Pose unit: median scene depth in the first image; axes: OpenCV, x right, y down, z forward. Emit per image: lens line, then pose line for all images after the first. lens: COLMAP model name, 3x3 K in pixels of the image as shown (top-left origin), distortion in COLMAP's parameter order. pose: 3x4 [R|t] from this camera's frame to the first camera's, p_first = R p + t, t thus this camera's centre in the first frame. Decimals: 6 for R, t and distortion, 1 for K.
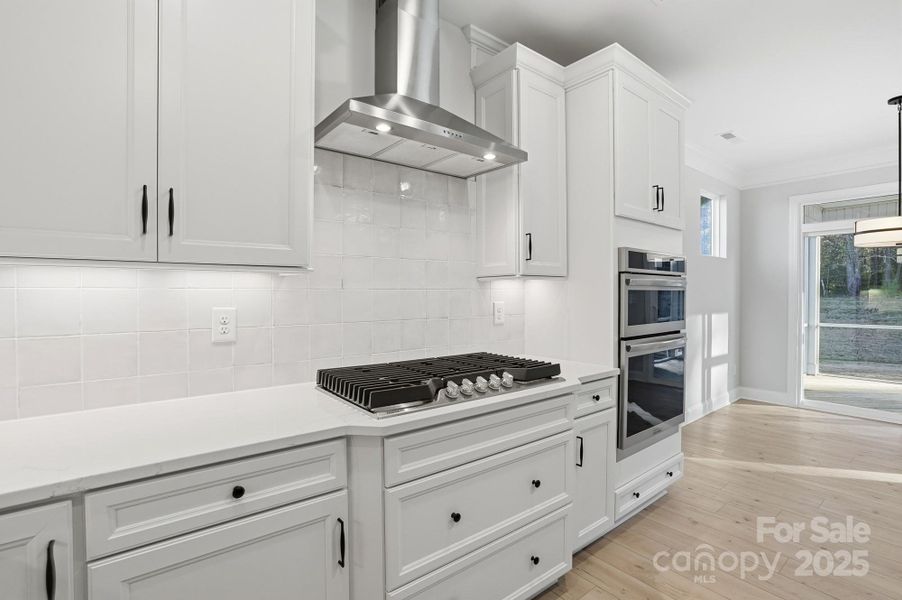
lens RADIAL K [[420.1, 0, 451.0], [0, 420.1, 300.0], [0, 0, 1]] dist [-0.039536, 0.000282]
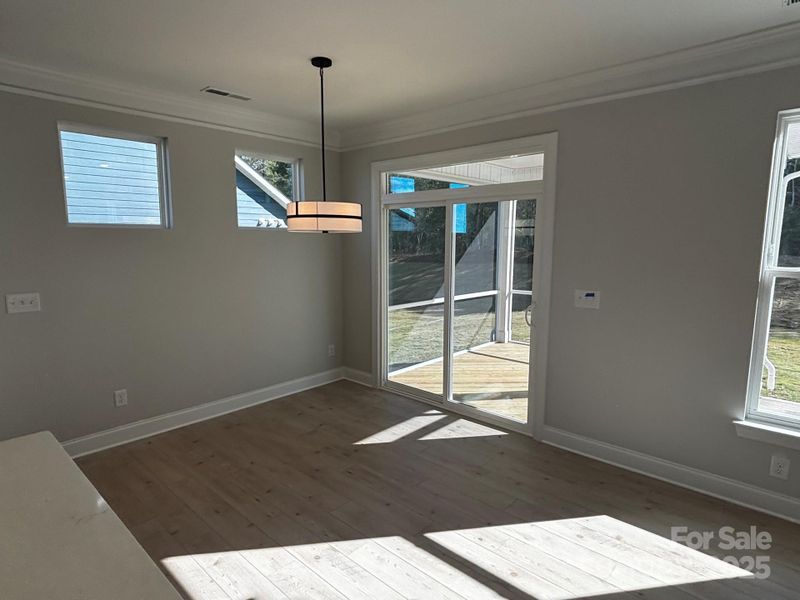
lens RADIAL K [[455.5, 0, 400.0], [0, 455.5, 300.0], [0, 0, 1]] dist [-0.041952, -0.030034]
pose [[0.987232, -0.023374, 0.157563, 0.801876], [0.003833, 0.992375, 0.123199, -0.080627], [-0.159241, -0.121022, 0.979794, -0.019551]]
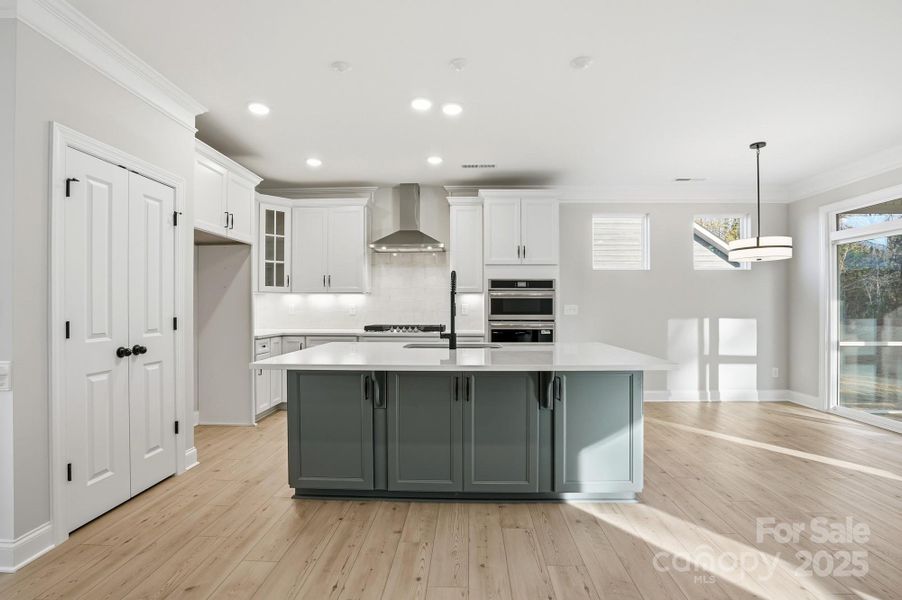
lens RADIAL K [[420.1, 0, 451.0], [0, 420.1, 300.0], [0, 0, 1]] dist [-0.039536, 0.000282]
pose [[0.765142, -0.001550, -0.643860, 0.857745], [-0.012898, 0.999760, -0.017735, 0.013822], [0.643733, 0.021875, 0.764938, -0.421803]]
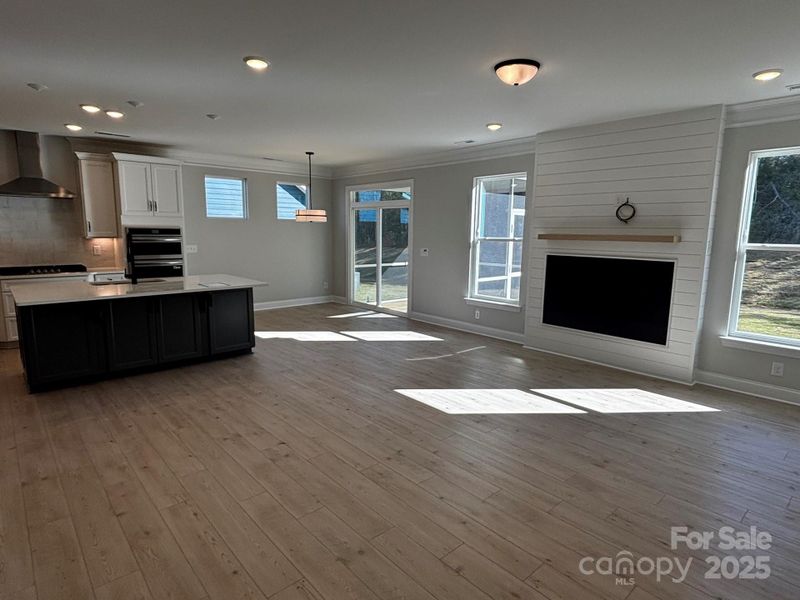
lens RADIAL K [[474.0, 0, 400.0], [0, 474.0, 300.0], [0, 0, 1]] dist [0.025571, -0.036366]
pose [[0.997490, 0.003171, 0.070734, 1.010875], [-0.012985, 0.990246, 0.138723, -0.058024], [-0.069604, -0.139293, 0.987802, -1.176102]]
